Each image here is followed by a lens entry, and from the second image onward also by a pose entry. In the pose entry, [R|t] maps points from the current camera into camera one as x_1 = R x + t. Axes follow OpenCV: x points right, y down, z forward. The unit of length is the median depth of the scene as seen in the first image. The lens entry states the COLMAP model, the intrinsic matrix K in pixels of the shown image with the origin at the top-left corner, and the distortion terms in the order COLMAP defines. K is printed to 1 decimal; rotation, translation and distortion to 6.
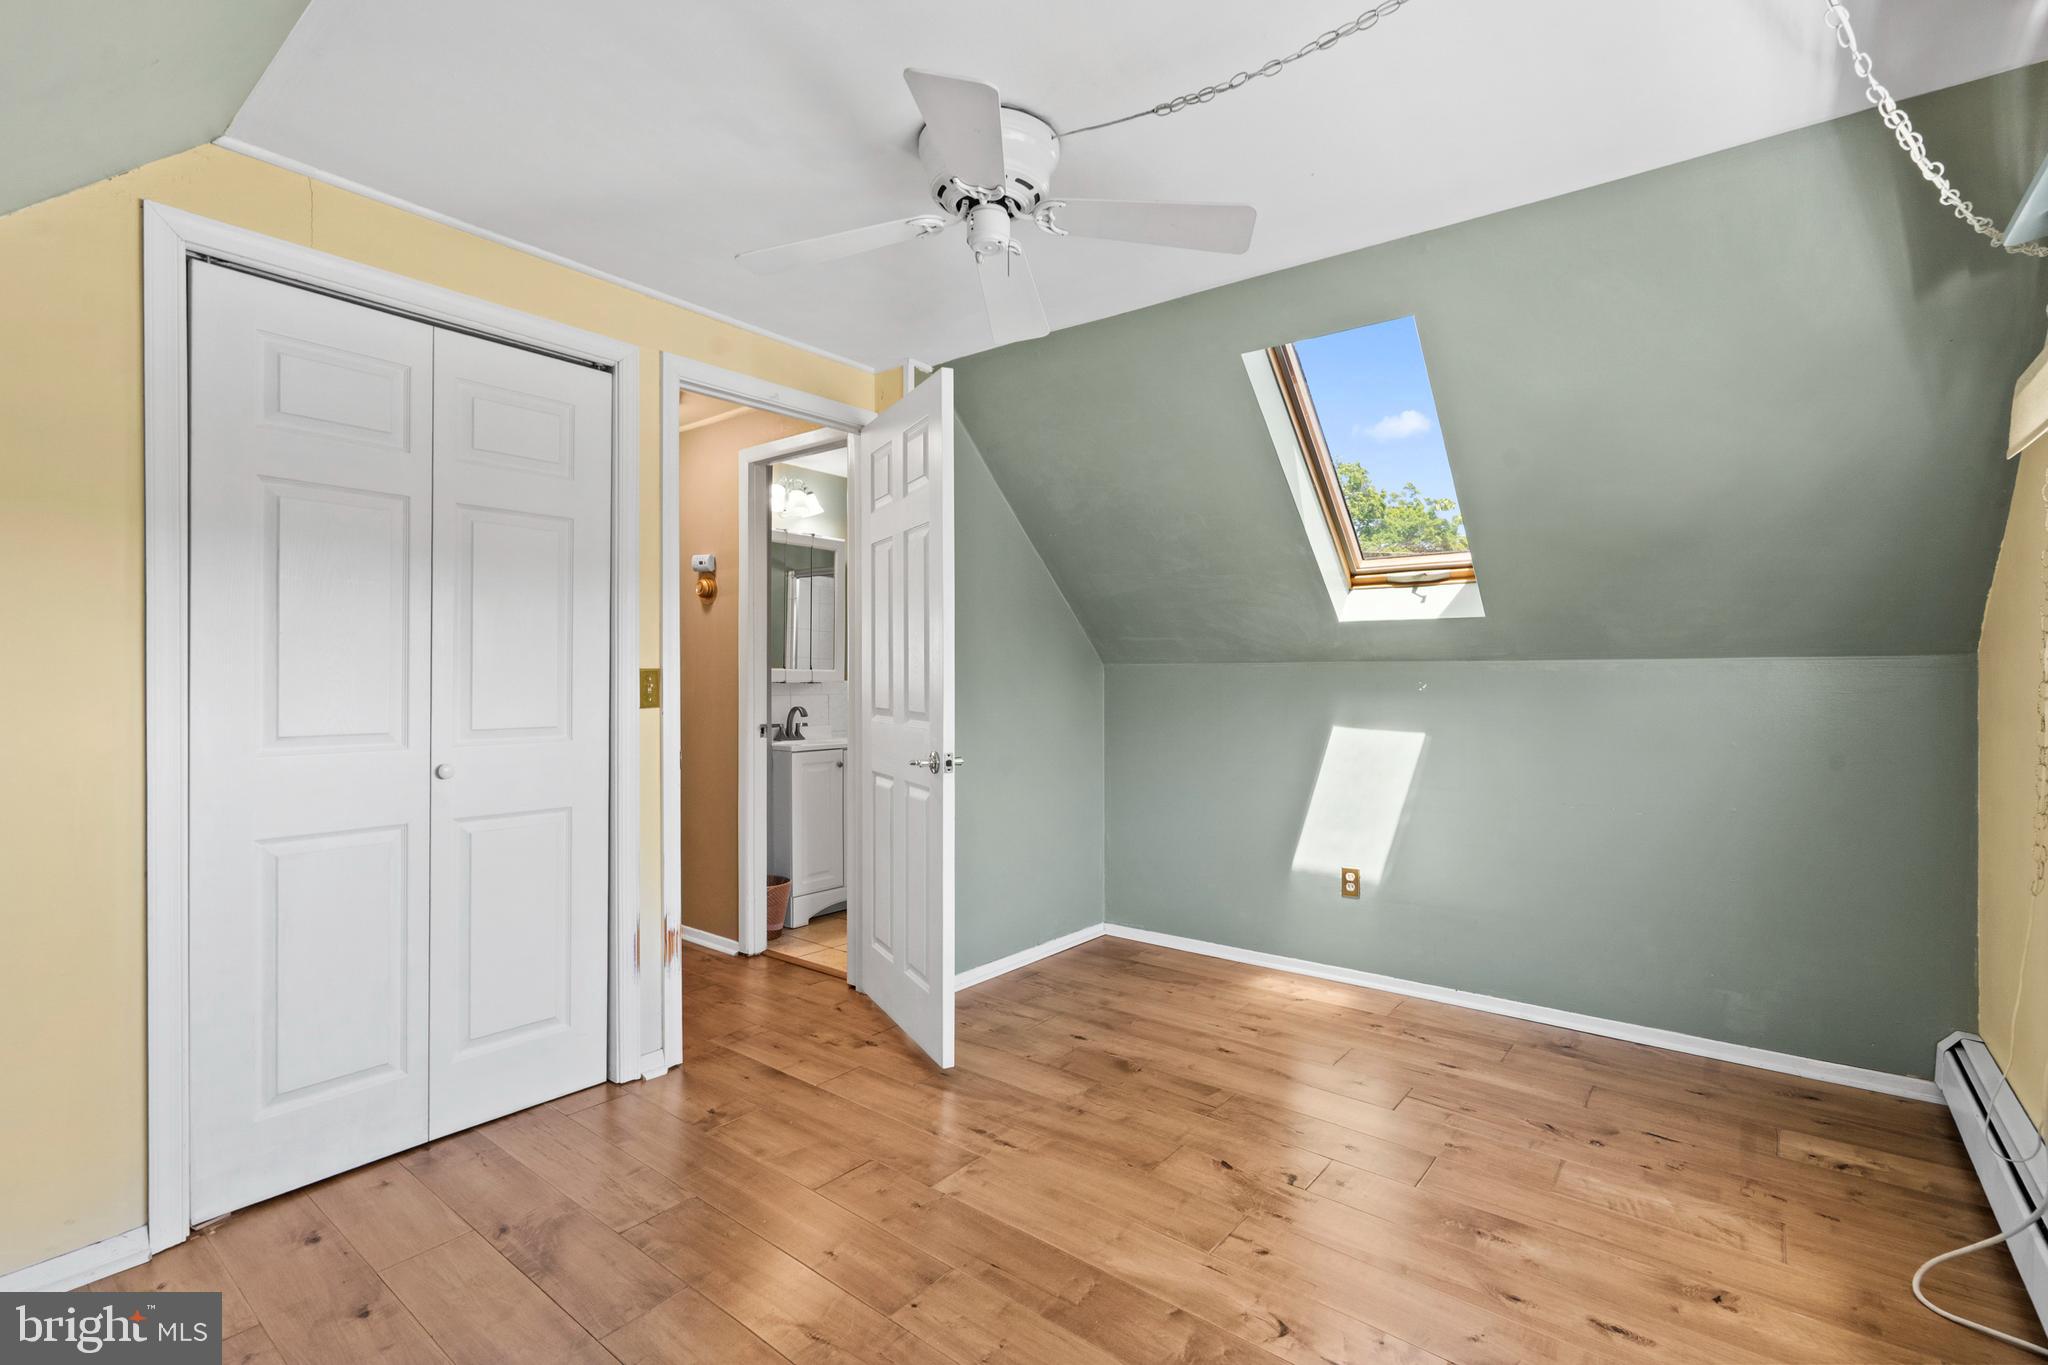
lens RADIAL K [[939.2, 0, 1020.6], [0, 939.2, 672.8], [0, 0, 1]] dist [0.000287, 0.000950]
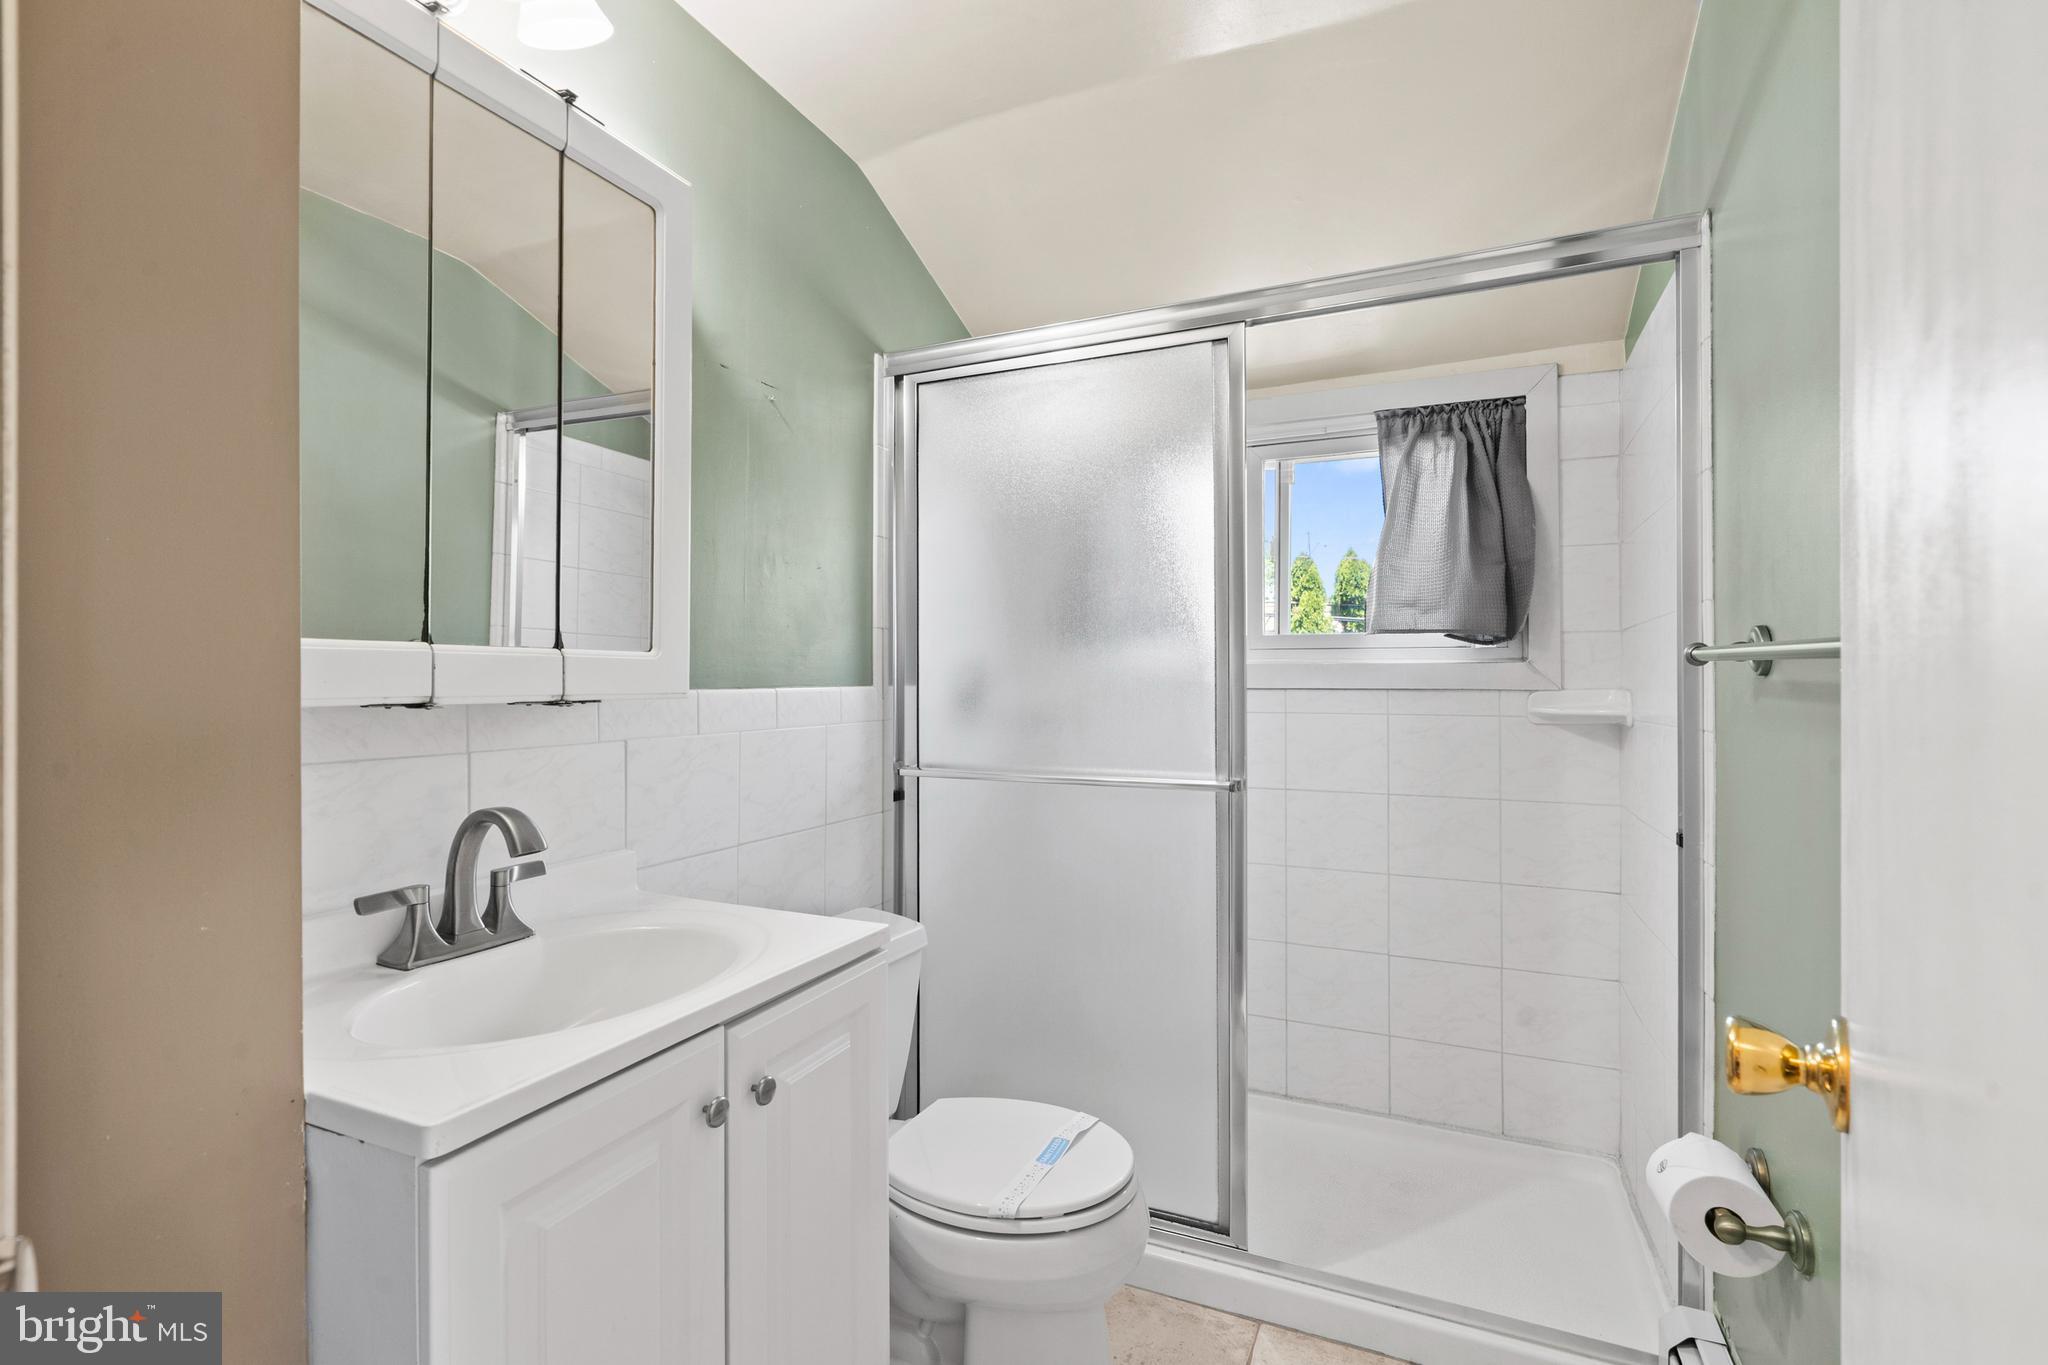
lens RADIAL K [[939.2, 0, 1020.6], [0, 939.2, 672.8], [0, 0, 1]] dist [0.000287, 0.000950]
pose [[0.971614, -0.000594, 0.236569, -0.165672], [-0.001023, 0.999977, 0.006713, 0.000816], [-0.236568, -0.006764, 0.971591, 0.741361]]
